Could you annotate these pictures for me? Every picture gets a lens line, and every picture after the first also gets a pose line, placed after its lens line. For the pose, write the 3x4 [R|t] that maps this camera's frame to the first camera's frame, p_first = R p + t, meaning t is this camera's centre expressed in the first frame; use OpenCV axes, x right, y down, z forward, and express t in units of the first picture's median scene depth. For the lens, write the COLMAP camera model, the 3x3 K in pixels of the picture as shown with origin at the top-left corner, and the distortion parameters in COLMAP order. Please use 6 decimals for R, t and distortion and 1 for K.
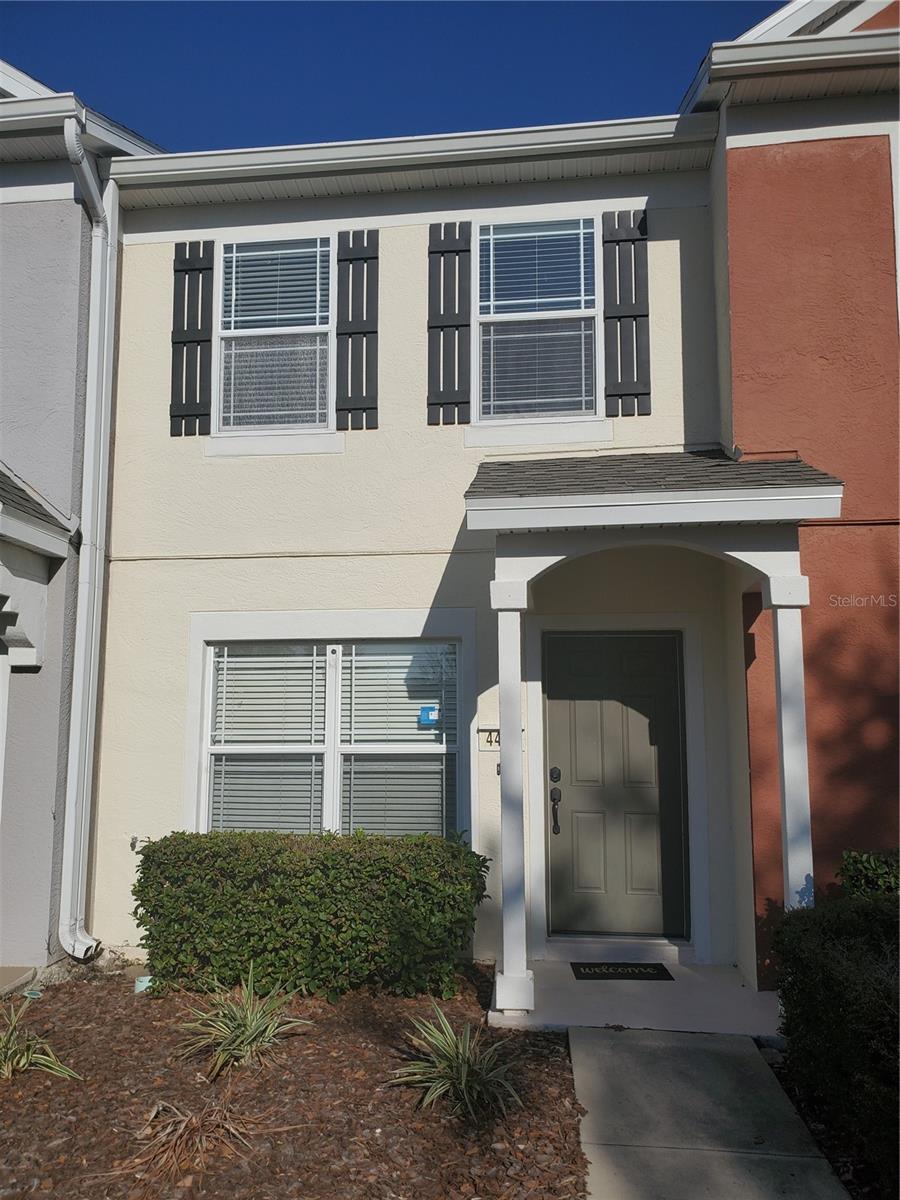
lens RADIAL K [[922.0, 0, 446.0], [0, 922.0, 606.2], [0, 0, 1]] dist [0.053295, -0.027834]
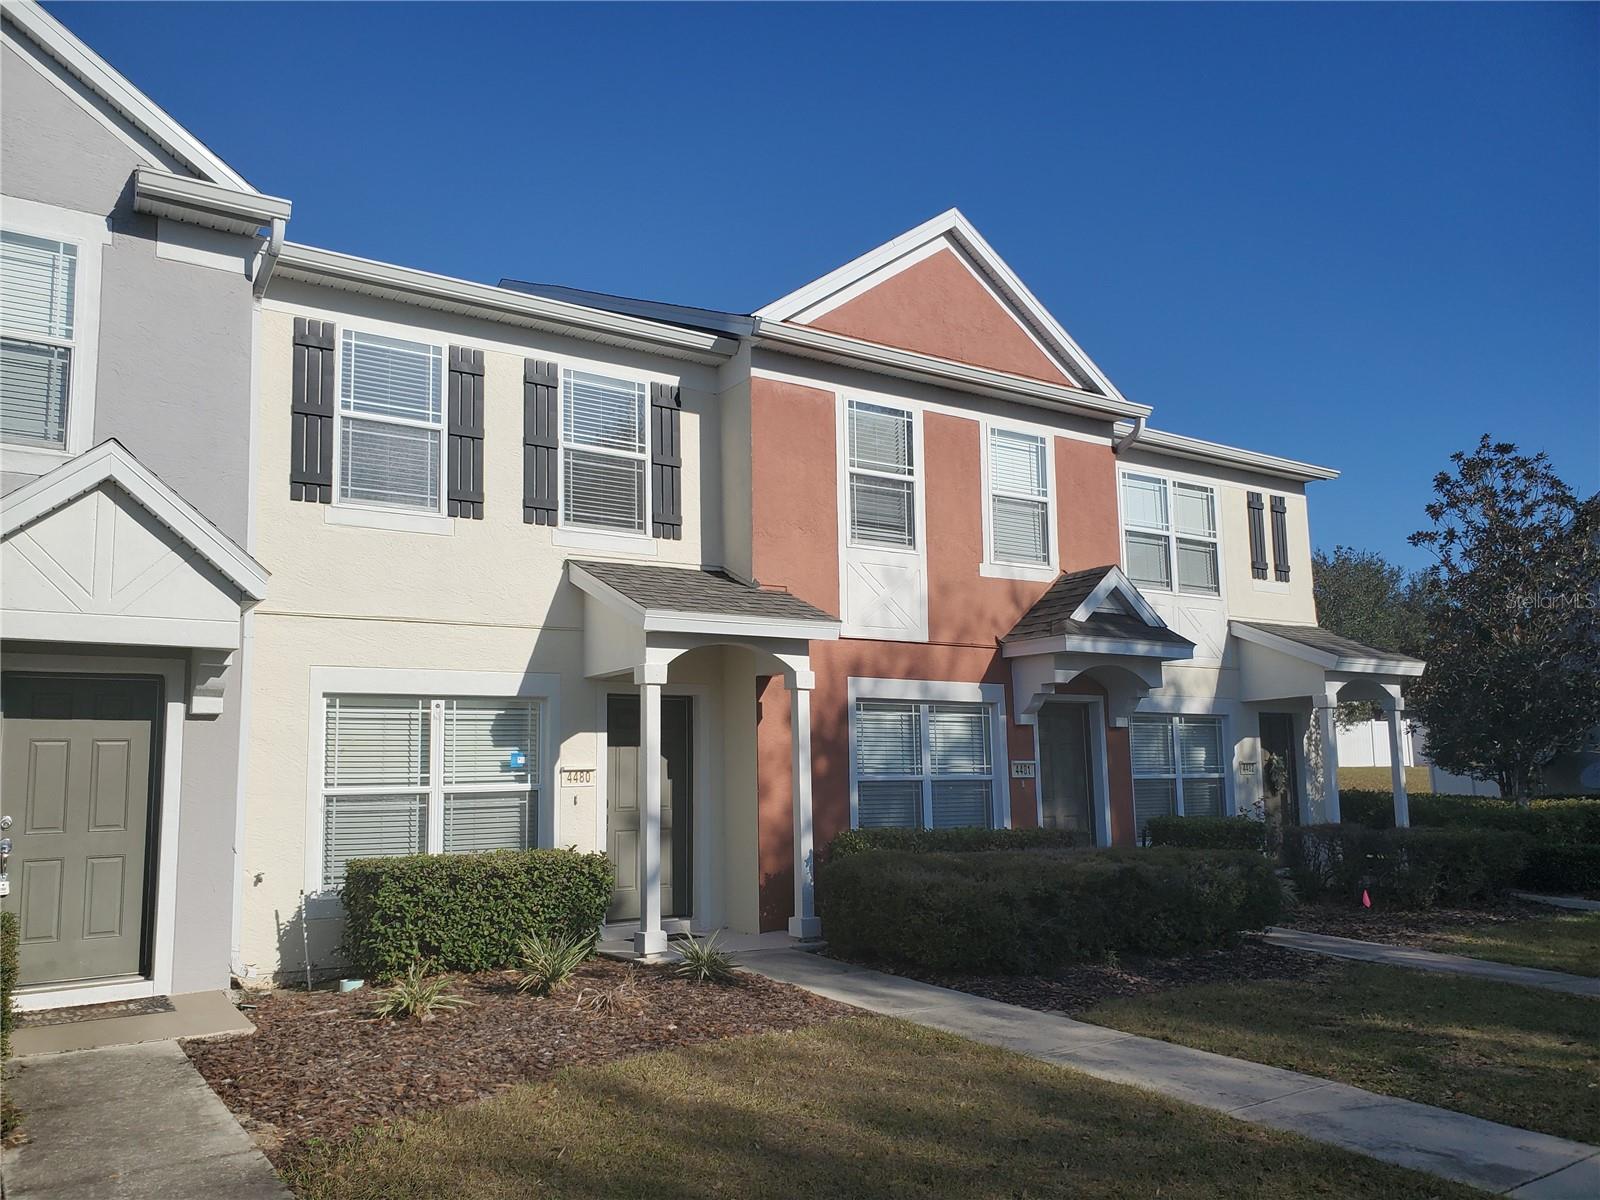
lens RADIAL K [[1229.3, 0, 803.0], [0, 1229.3, 600.6], [0, 0, 1]] dist [0.053295, -0.027834]
pose [[0.750351, 0.083720, 0.655716, -0.814132], [-0.064179, 0.996488, -0.053787, -0.029340], [-0.657916, -0.001724, 0.753089, -0.485323]]
